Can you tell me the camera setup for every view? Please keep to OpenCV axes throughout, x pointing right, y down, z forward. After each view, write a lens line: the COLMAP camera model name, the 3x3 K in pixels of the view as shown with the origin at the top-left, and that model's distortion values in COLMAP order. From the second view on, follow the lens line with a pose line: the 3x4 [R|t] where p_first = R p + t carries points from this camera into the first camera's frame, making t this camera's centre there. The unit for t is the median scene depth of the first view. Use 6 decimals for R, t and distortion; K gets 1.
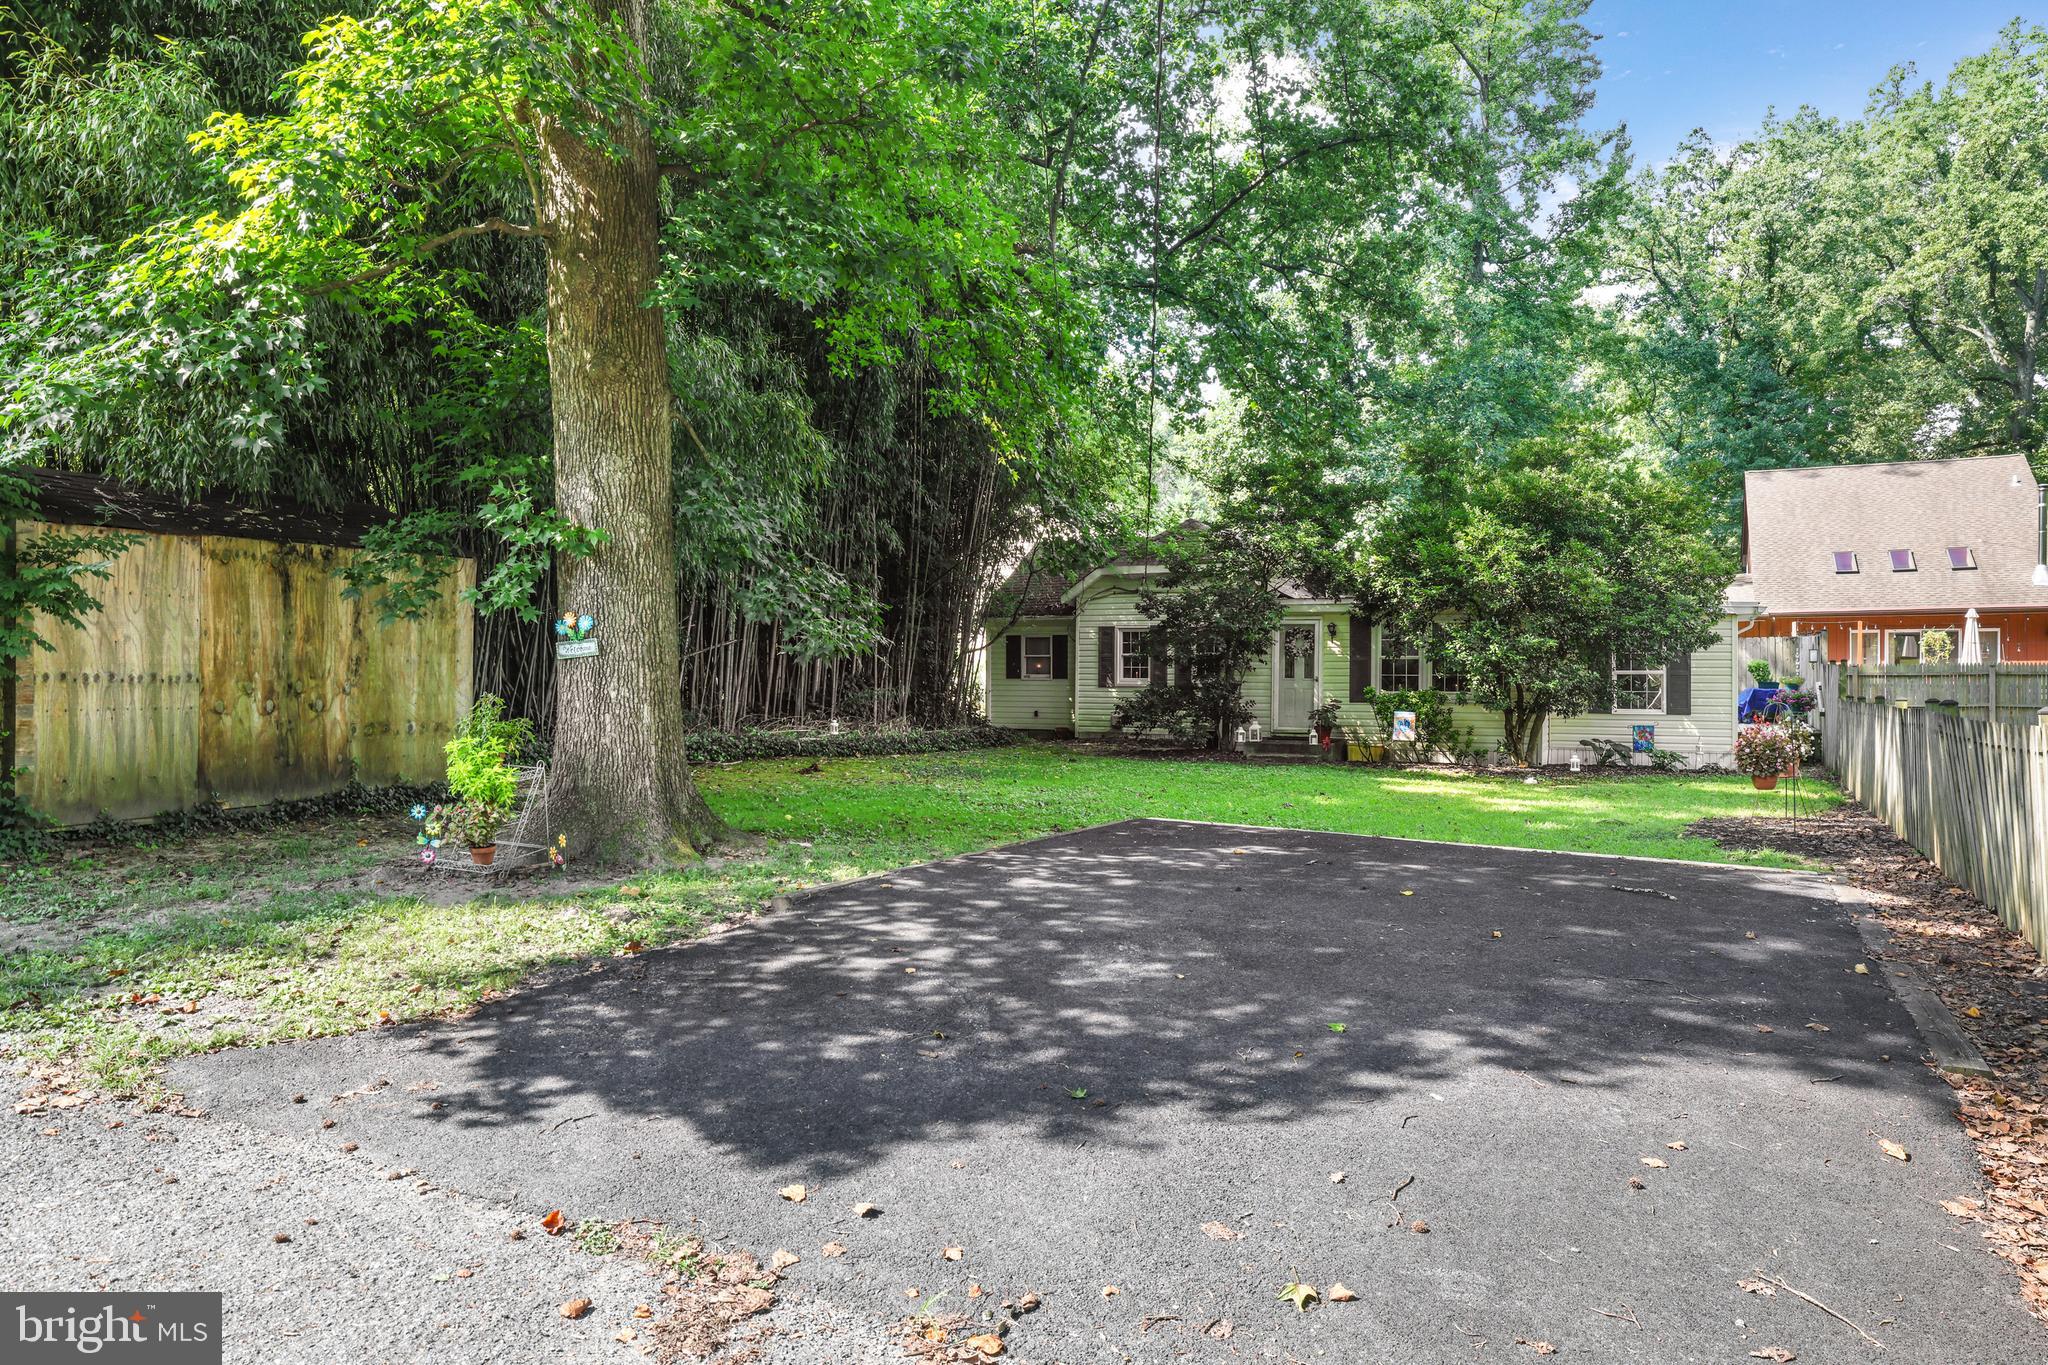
lens RADIAL K [[1351.6, 0, 1024.0], [0, 1351.6, 682.5], [0, 0, 1]] dist [0.000716, 0.000282]
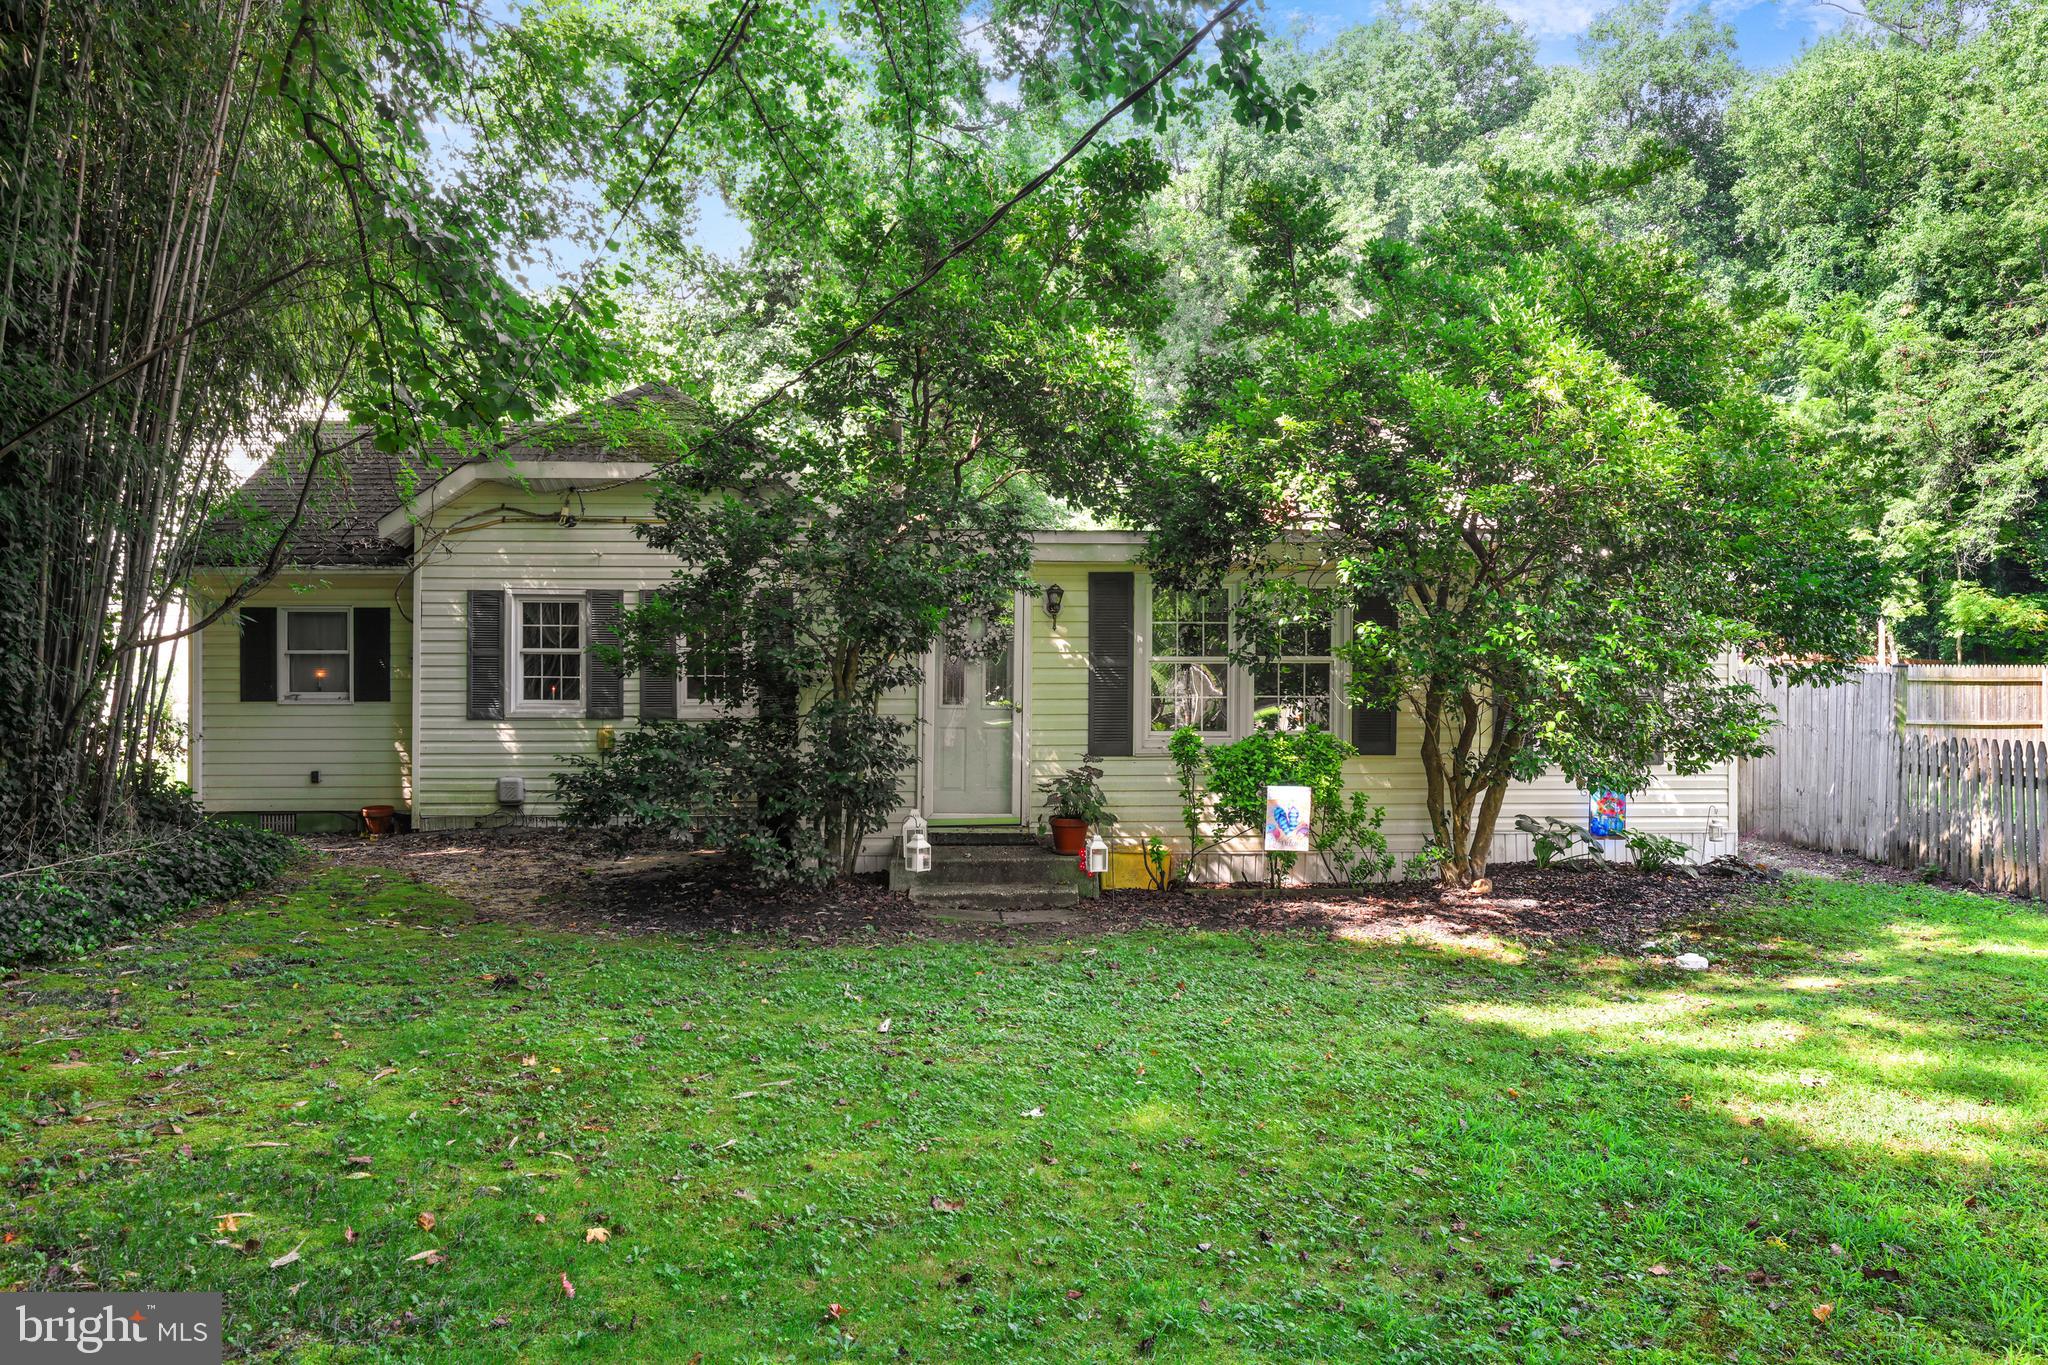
lens RADIAL K [[1528.2, 0, 1022.5], [0, 1528.2, 659.2], [0, 0, 1]] dist [0.028036, 0.001505]
pose [[0.891181, 0.000050, 0.453648, -0.014256], [0.005516, 0.999925, -0.010947, -0.010739], [-0.453615, 0.012258, 0.891114, 0.440664]]
